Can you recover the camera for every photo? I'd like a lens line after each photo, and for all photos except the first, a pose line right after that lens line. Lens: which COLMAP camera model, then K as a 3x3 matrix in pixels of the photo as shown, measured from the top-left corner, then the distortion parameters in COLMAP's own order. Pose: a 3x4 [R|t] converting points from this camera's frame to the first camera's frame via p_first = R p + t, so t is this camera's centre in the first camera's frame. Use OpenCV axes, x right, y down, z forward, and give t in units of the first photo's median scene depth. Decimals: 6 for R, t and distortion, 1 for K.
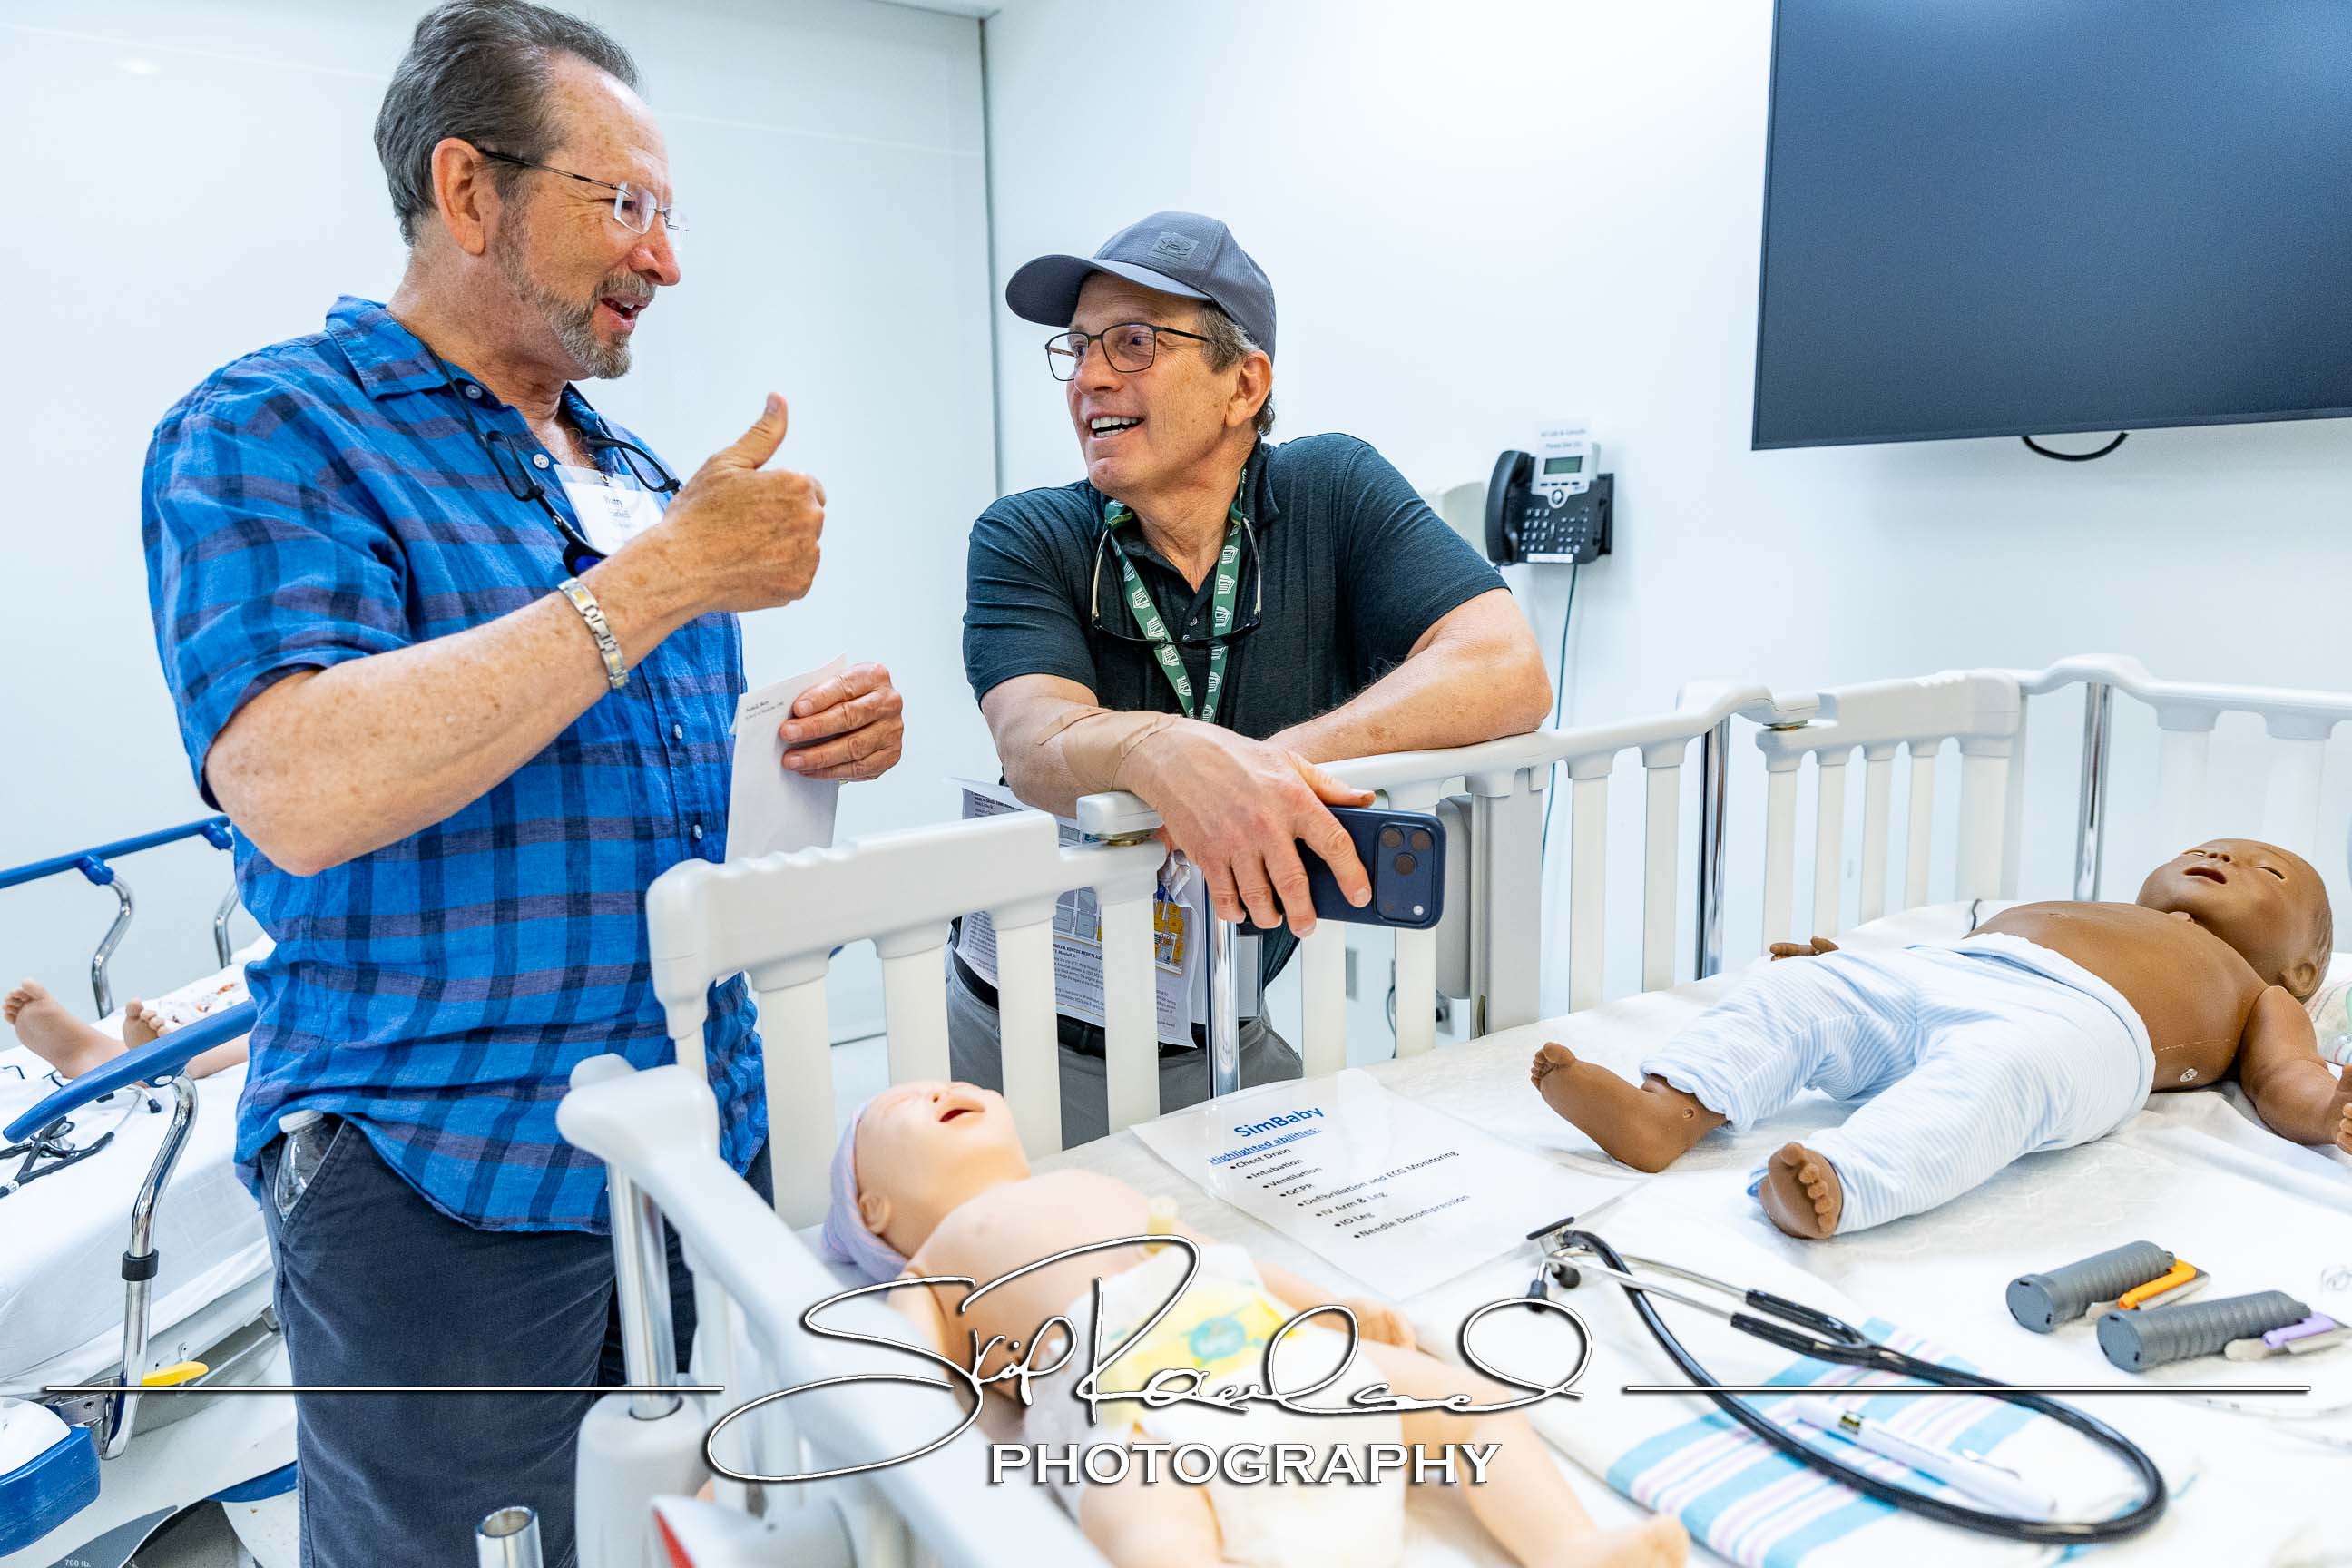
lens RADIAL K [[1498.4, 0, 1157.6], [0, 1498.4, 780.7], [0, 0, 1]] dist [0.005310, 0.001802]
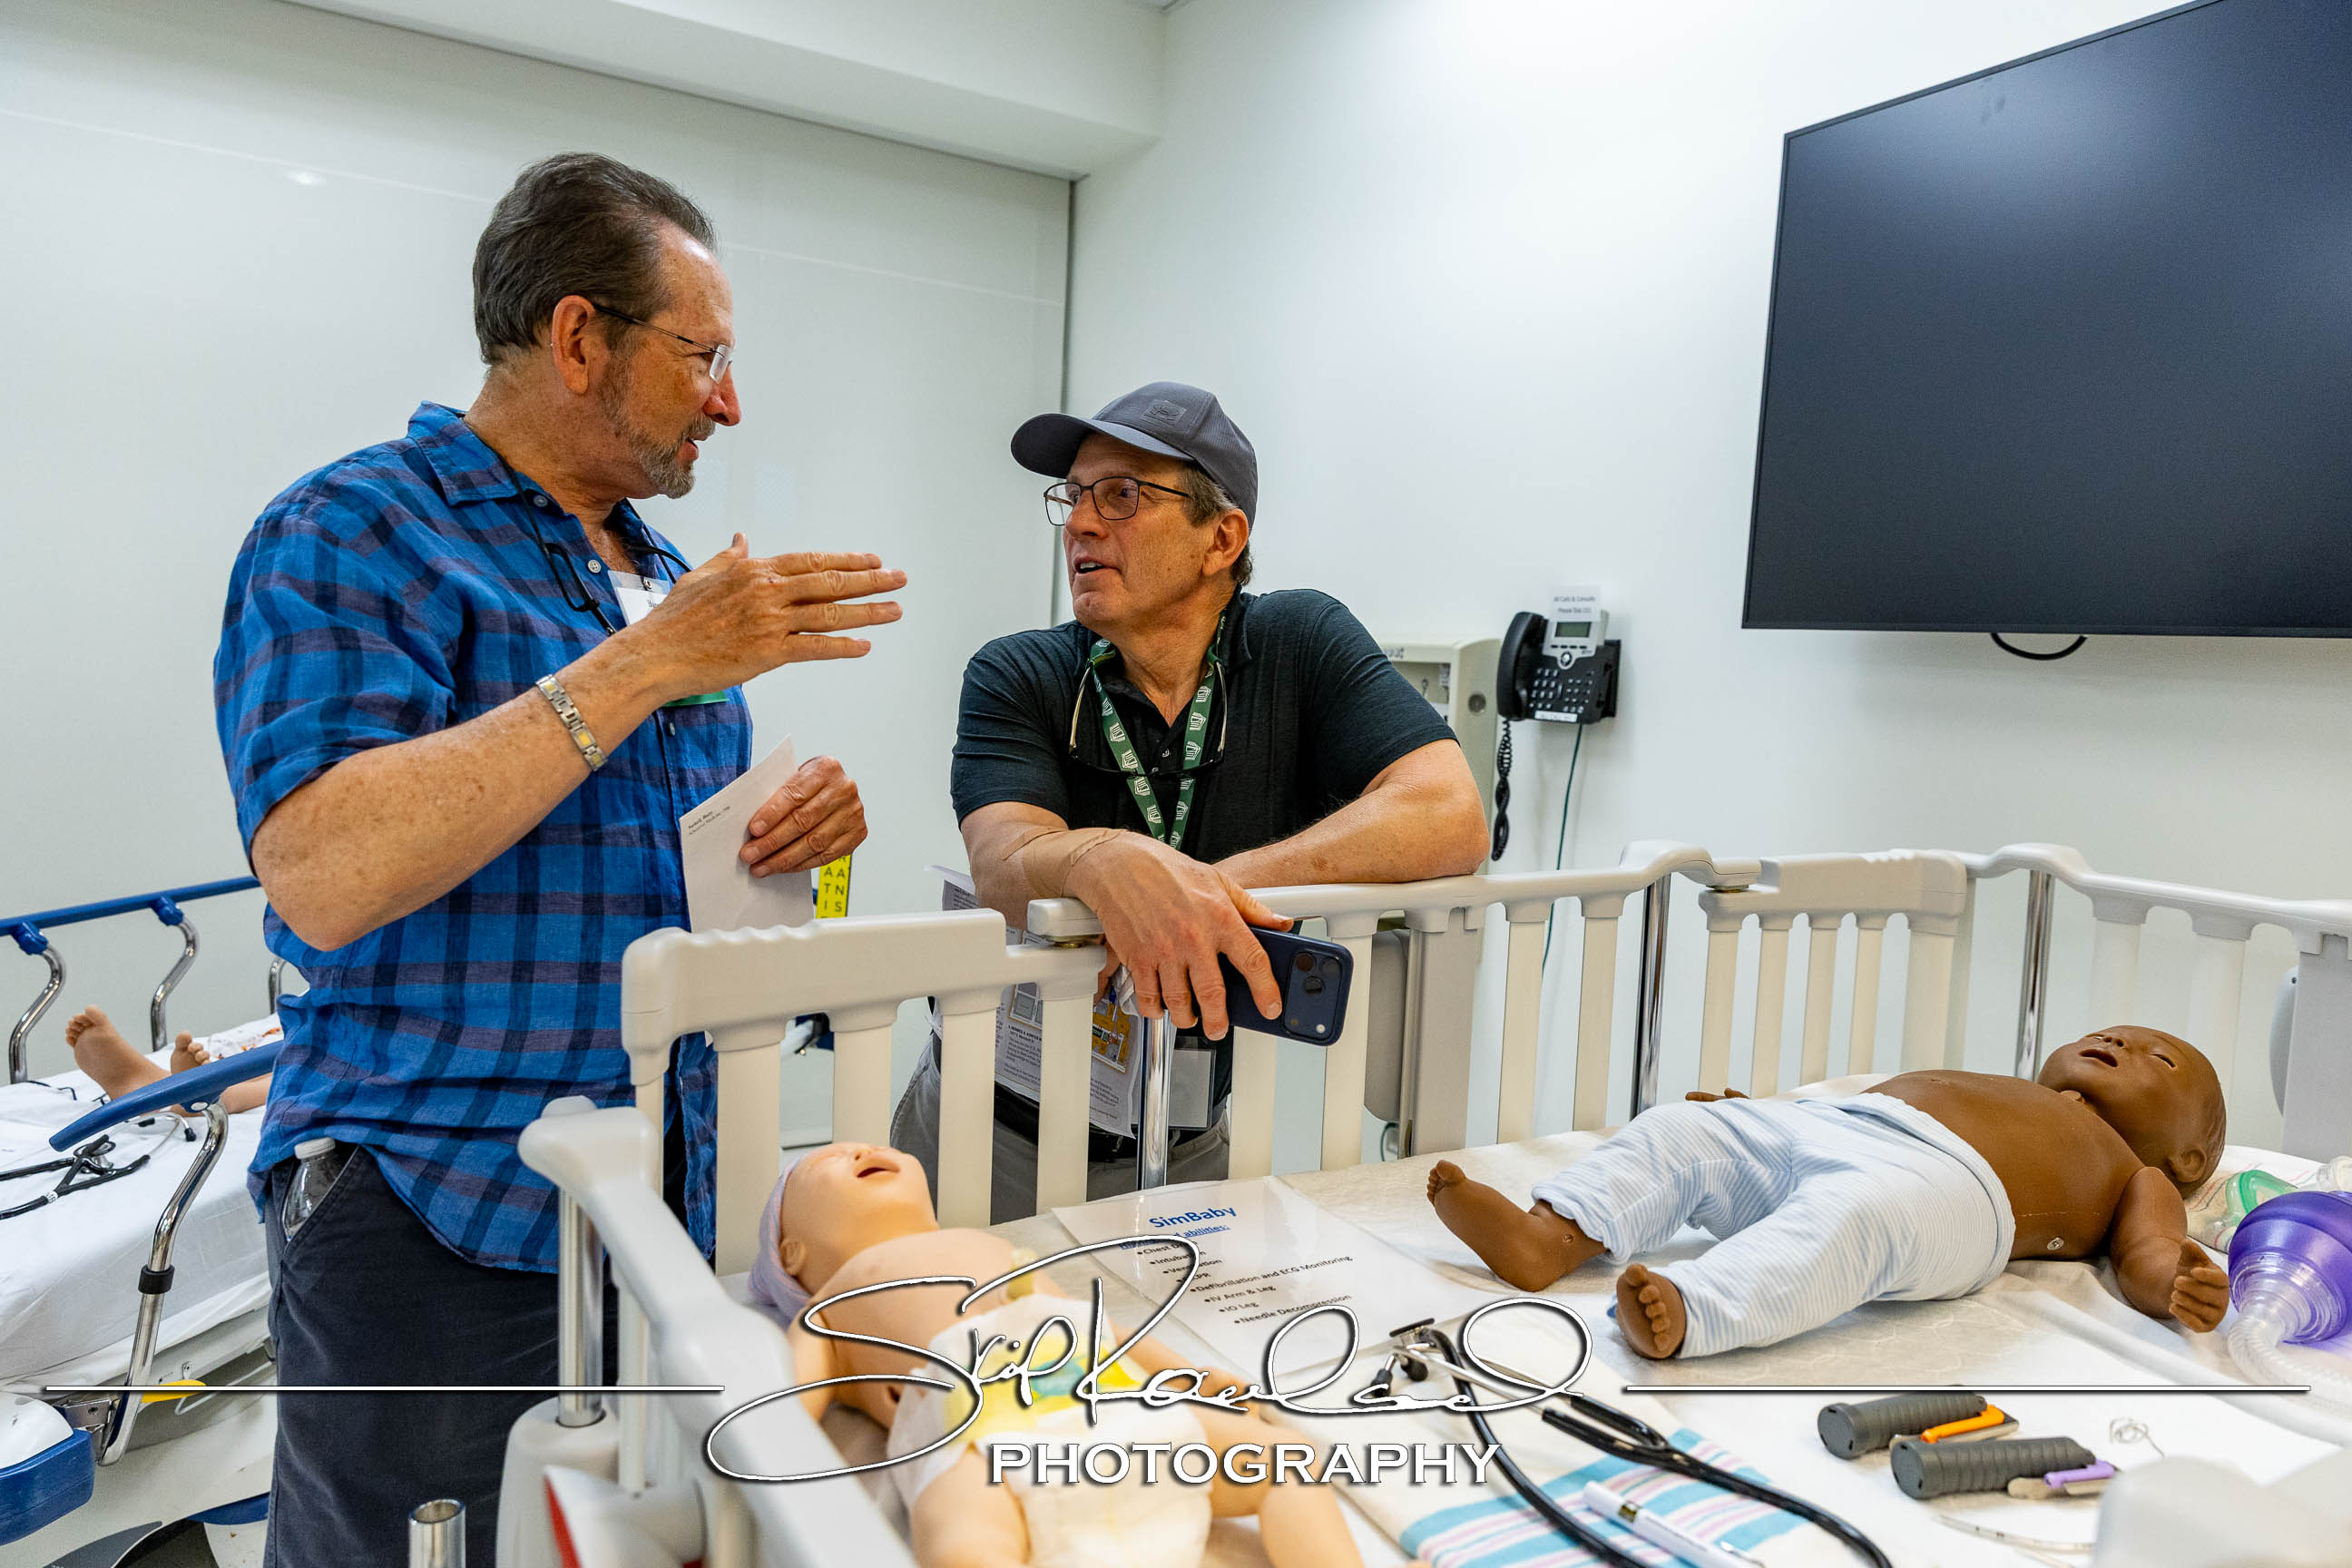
lens RADIAL K [[1498.4, 0, 1164.5], [0, 1498.4, 792.7], [0, 0, 1]] dist [0.005310, 0.001802]
pose [[0.996511, 0.071856, -0.042451, 0.078106], [-0.074934, 0.994287, -0.076012, 0.007635], [0.036747, 0.078928, 0.996203, -0.089071]]
